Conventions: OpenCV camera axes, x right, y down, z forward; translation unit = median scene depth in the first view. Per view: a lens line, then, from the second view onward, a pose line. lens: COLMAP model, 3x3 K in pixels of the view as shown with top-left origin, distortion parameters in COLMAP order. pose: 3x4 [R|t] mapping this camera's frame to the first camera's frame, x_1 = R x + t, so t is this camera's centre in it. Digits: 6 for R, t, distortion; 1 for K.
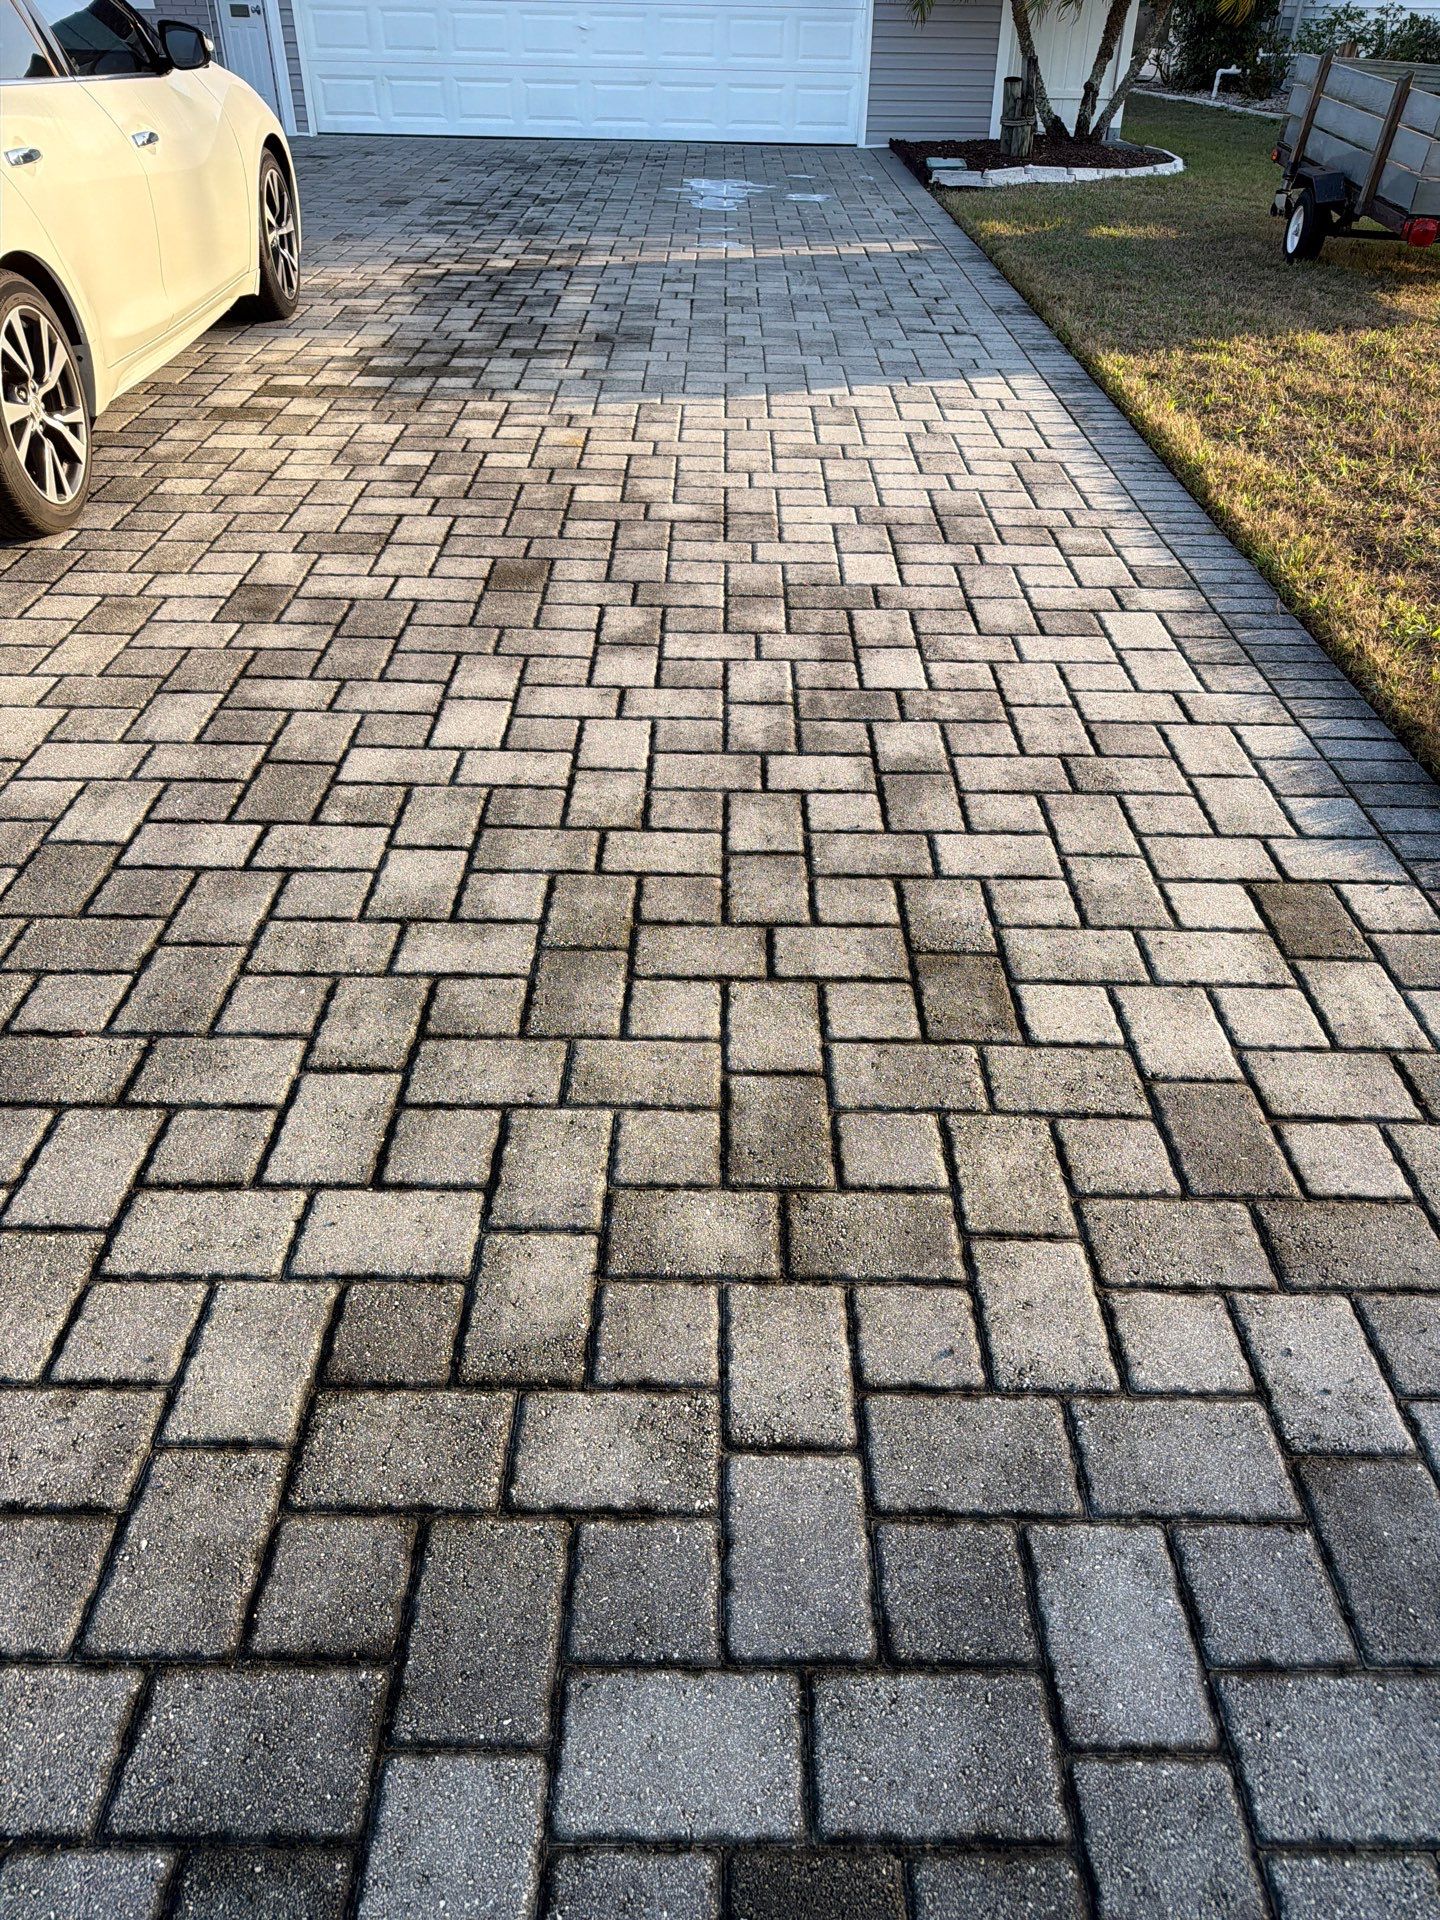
lens RADIAL K [[1323.9, 0, 732.3], [0, 1323.9, 951.7], [0, 0, 1]] dist [0.082013, -0.088983]
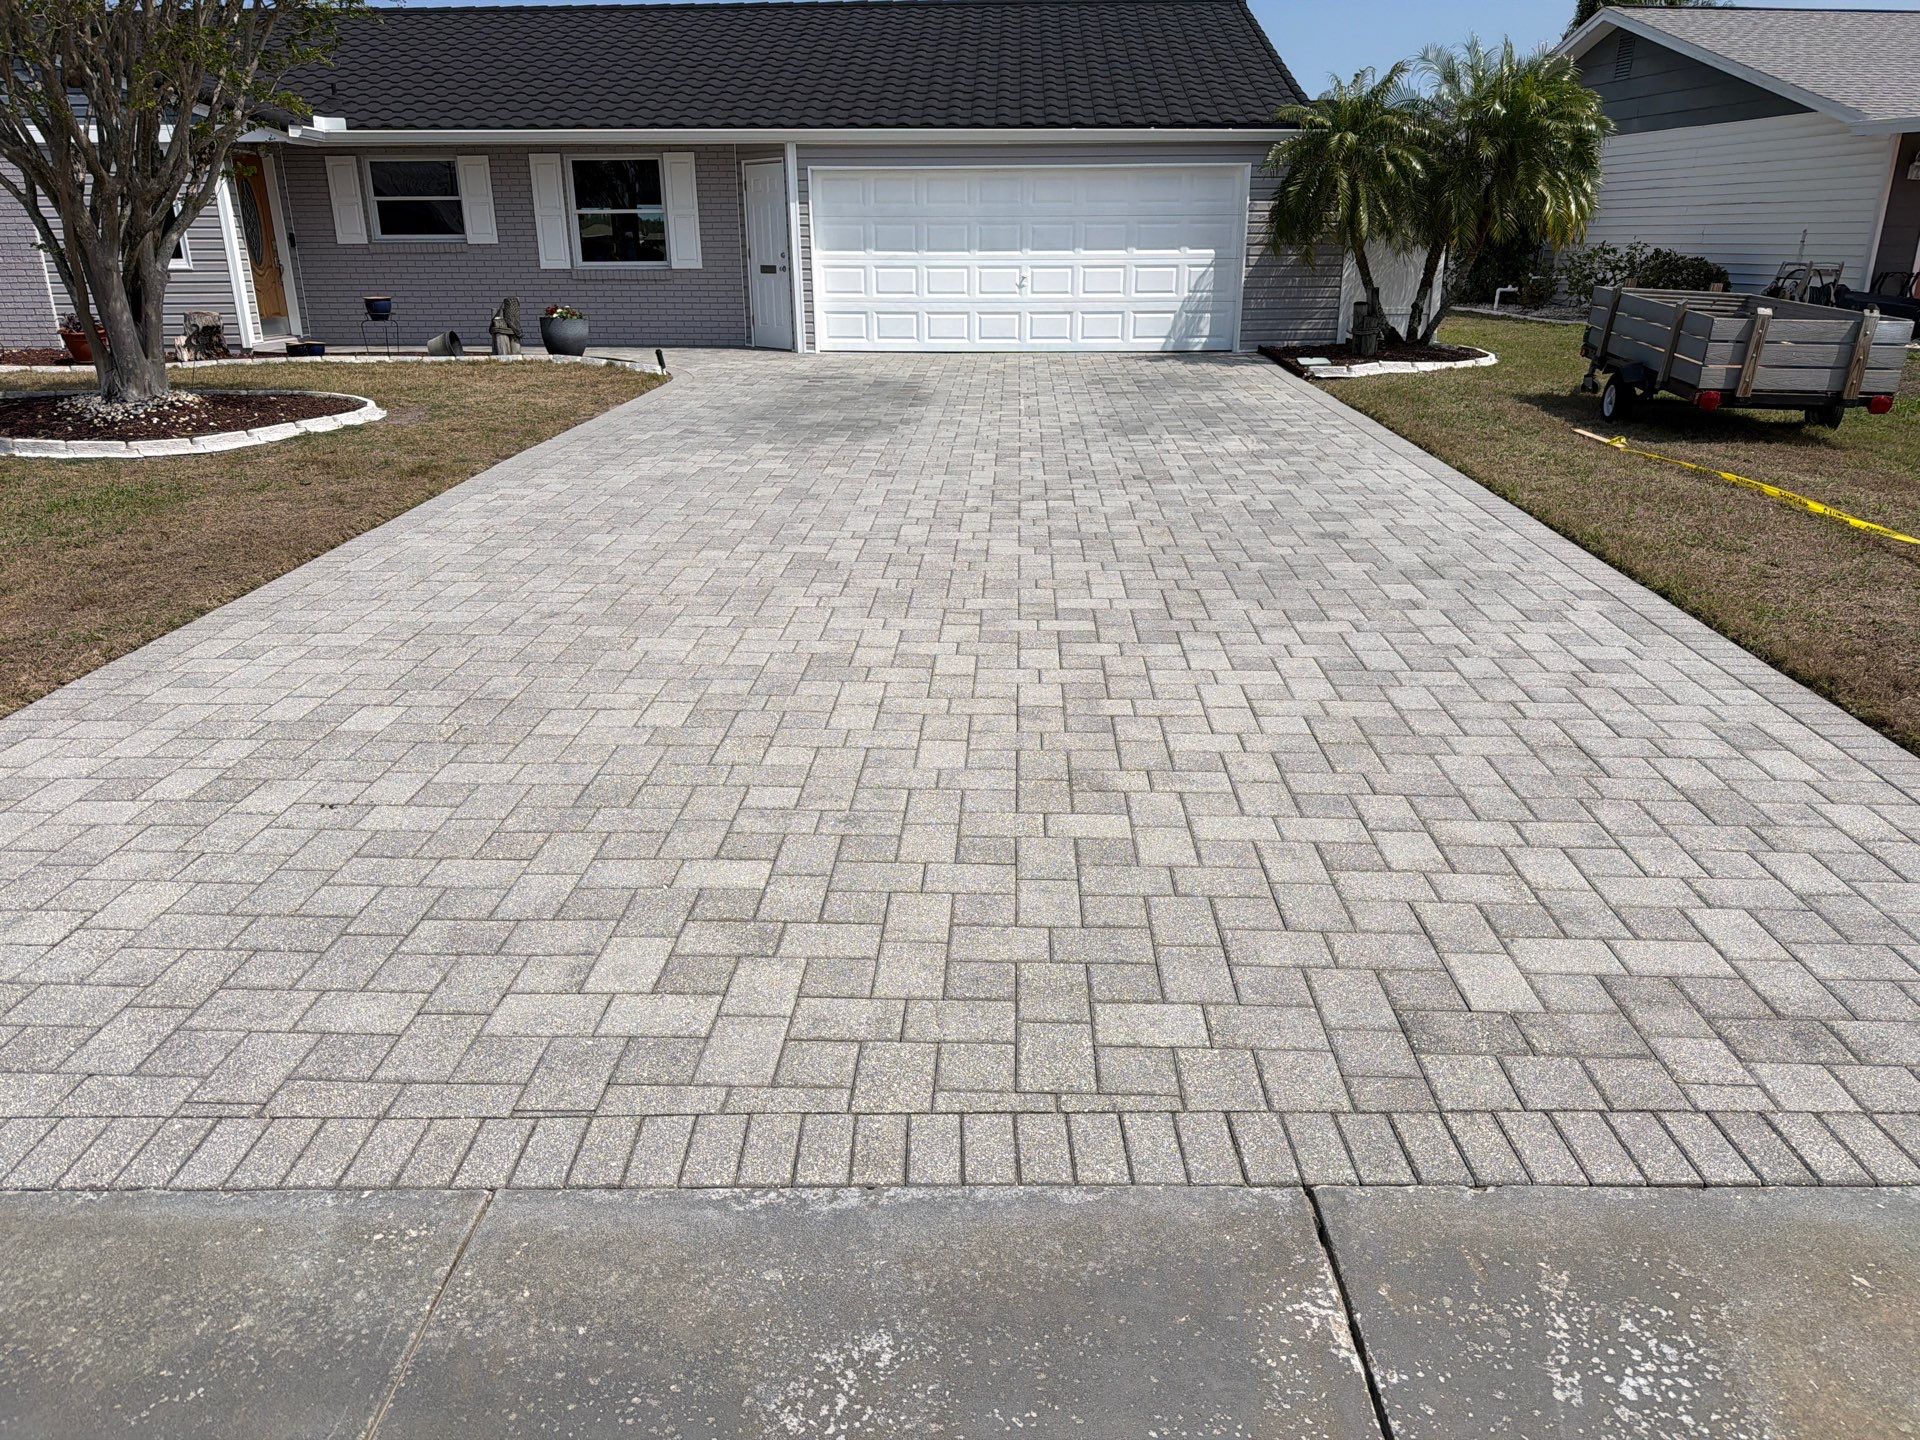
lens RADIAL K [[1320.9, 0, 962.1], [0, 1320.9, 722.3], [0, 0, 1]] dist [0.091397, -0.130841]
pose [[0.998731, -0.003268, -0.050252, -0.452560], [-0.010057, 0.964847, -0.262621, 0.379056], [0.049344, 0.262793, 0.963590, -0.679416]]
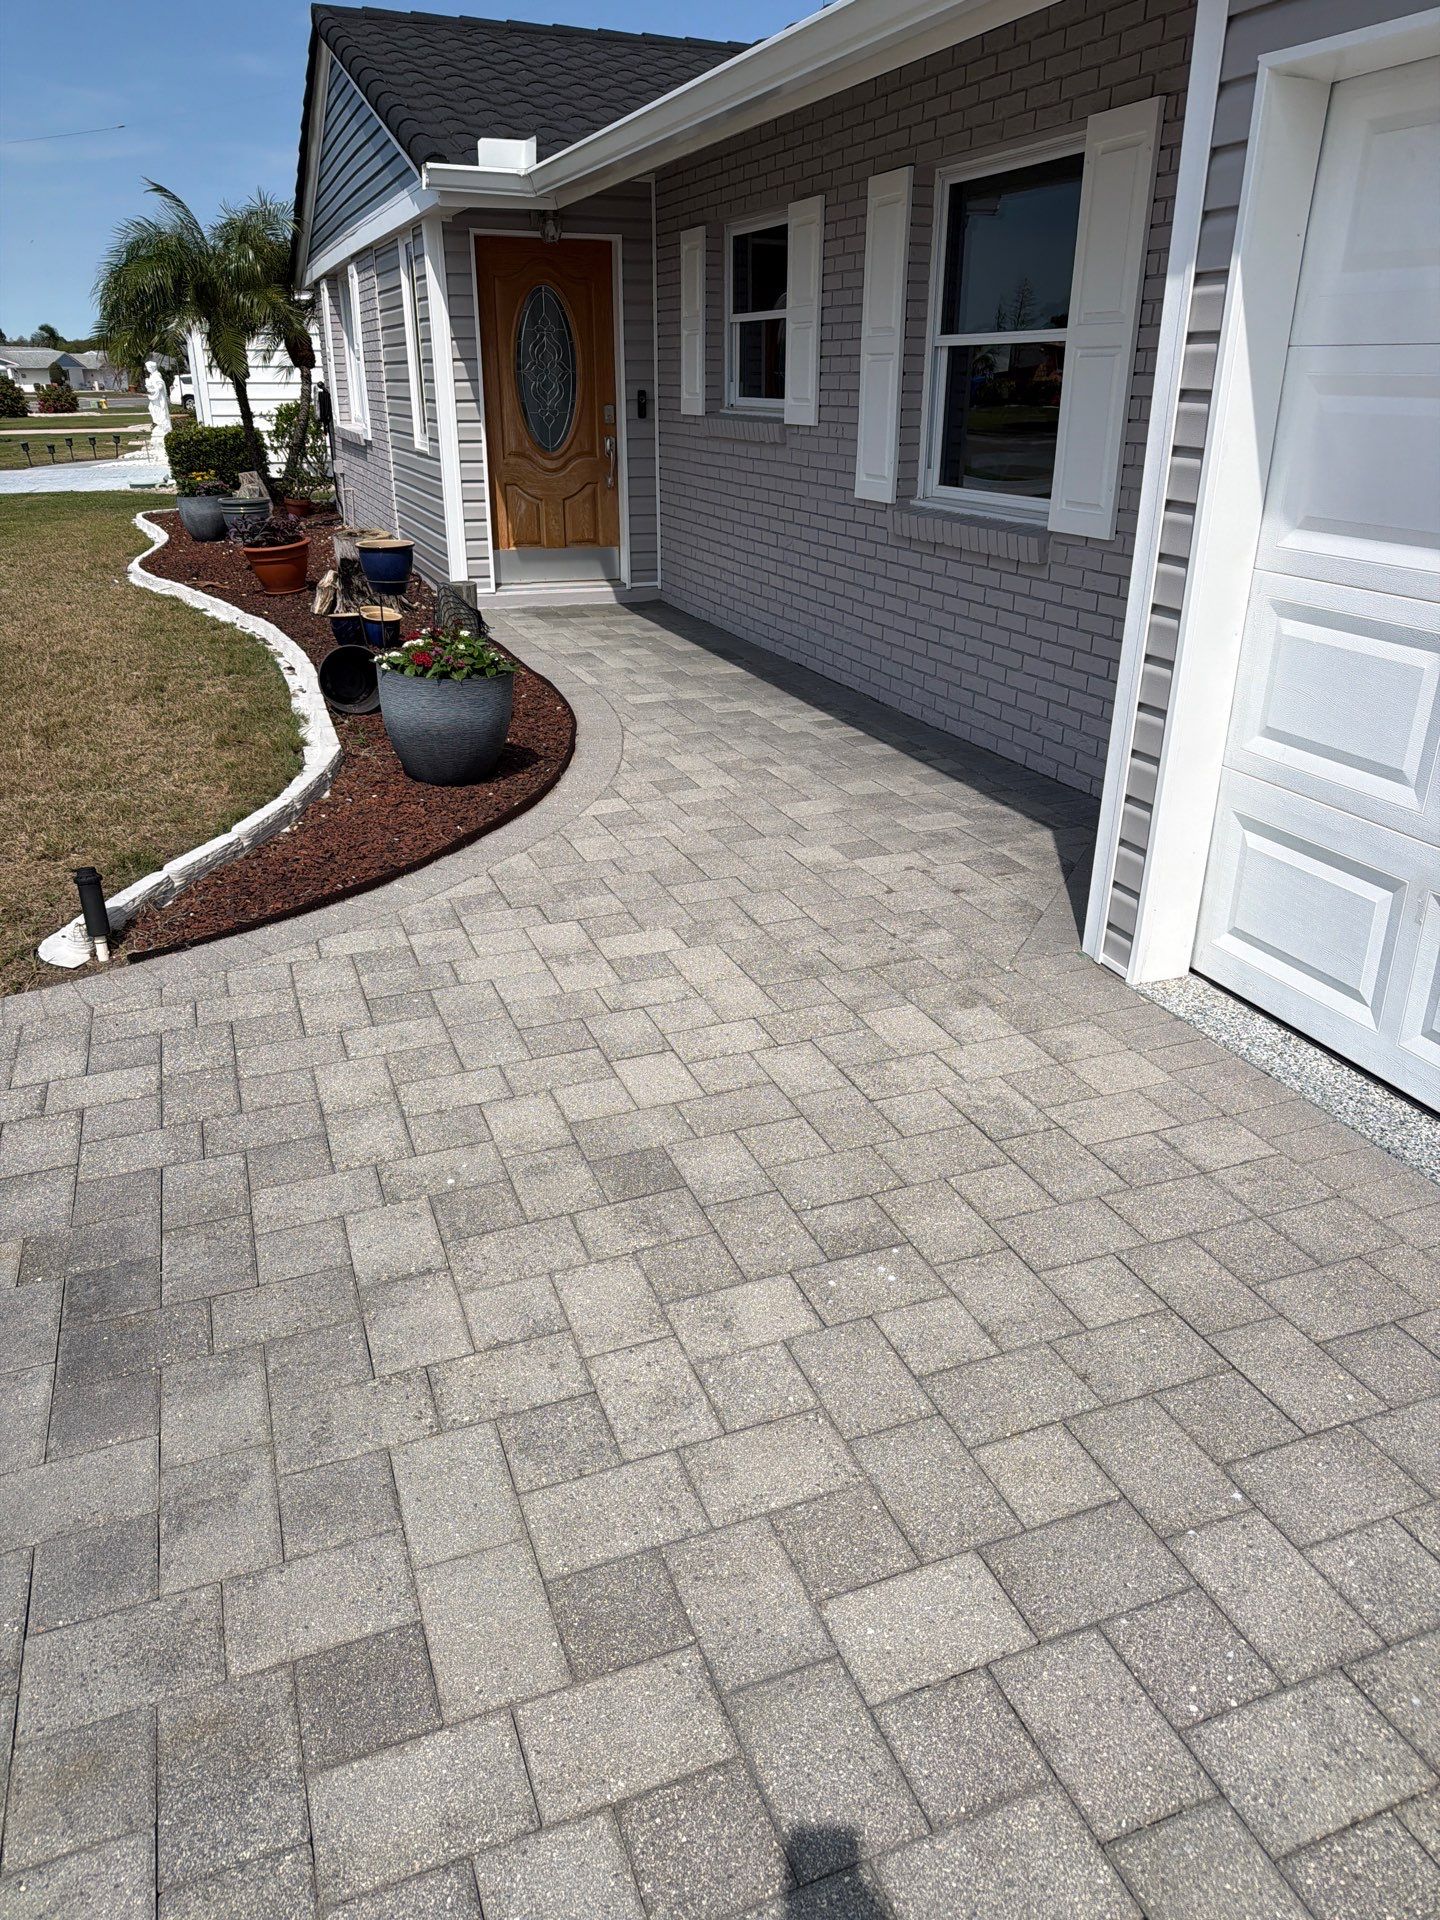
lens RADIAL K [[1327.7, 0, 750.3], [0, 1327.7, 951.2], [0, 0, 1]] dist [0.142177, -0.231895]
pose [[0.362158, 0.354804, -0.861949, -0.411501], [-0.537558, 0.834953, 0.117830, -2.600280], [0.761494, 0.420675, 0.493113, 3.435926]]
